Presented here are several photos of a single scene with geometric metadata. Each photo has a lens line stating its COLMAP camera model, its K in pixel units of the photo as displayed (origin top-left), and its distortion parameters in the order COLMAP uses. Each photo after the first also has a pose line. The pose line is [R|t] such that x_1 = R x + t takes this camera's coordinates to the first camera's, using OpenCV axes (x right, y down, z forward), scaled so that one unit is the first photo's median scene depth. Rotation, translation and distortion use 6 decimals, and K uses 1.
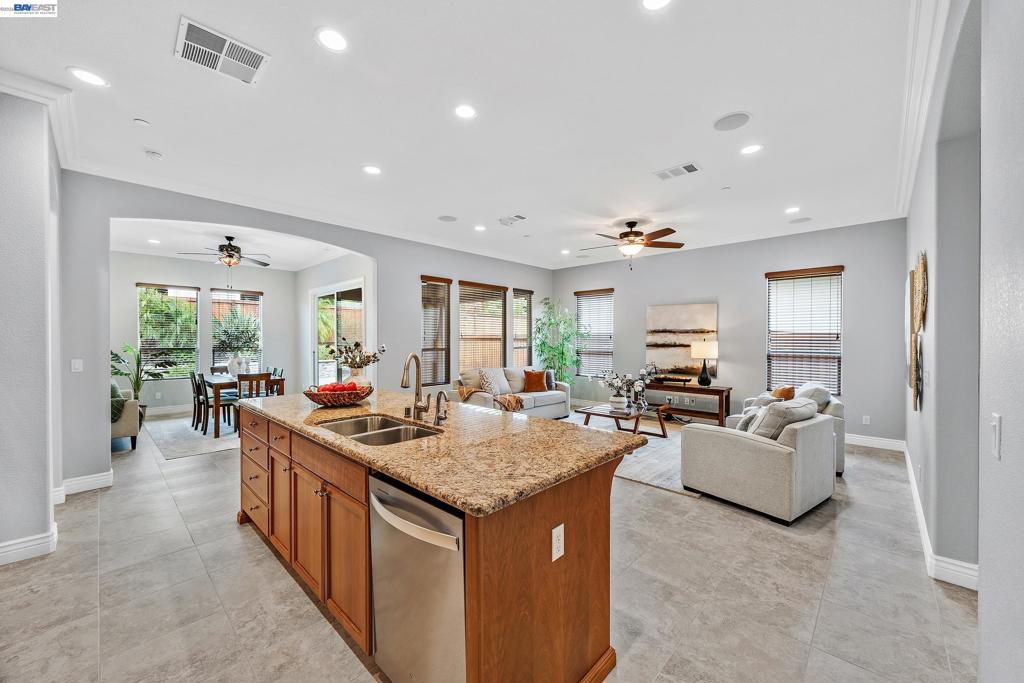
lens RADIAL K [[395.7, 0, 509.6], [0, 395.7, 342.0], [0, 0, 1]] dist [-0.002100, 0.000062]
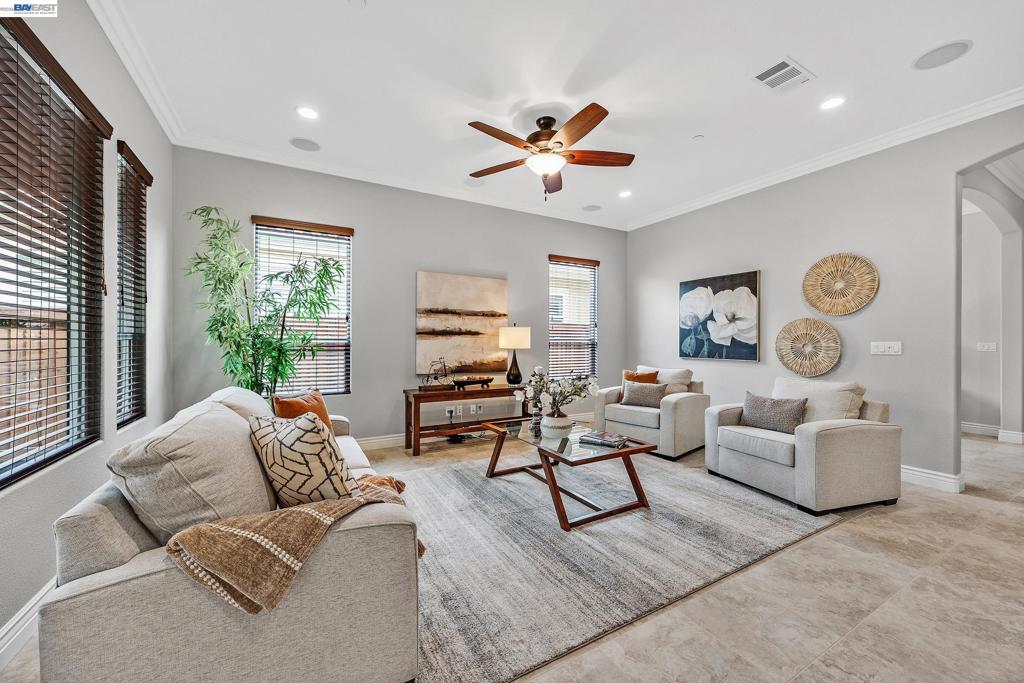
lens RADIAL K [[395.7, 0, 512.6], [0, 395.7, 338.1], [0, 0, 1]] dist [-0.002100, 0.000062]
pose [[0.285015, 0.005367, 0.958508, -0.230590], [0.004609, 0.999965, -0.006970, 0.023986], [-0.958512, 0.006405, 0.284981, 0.726399]]
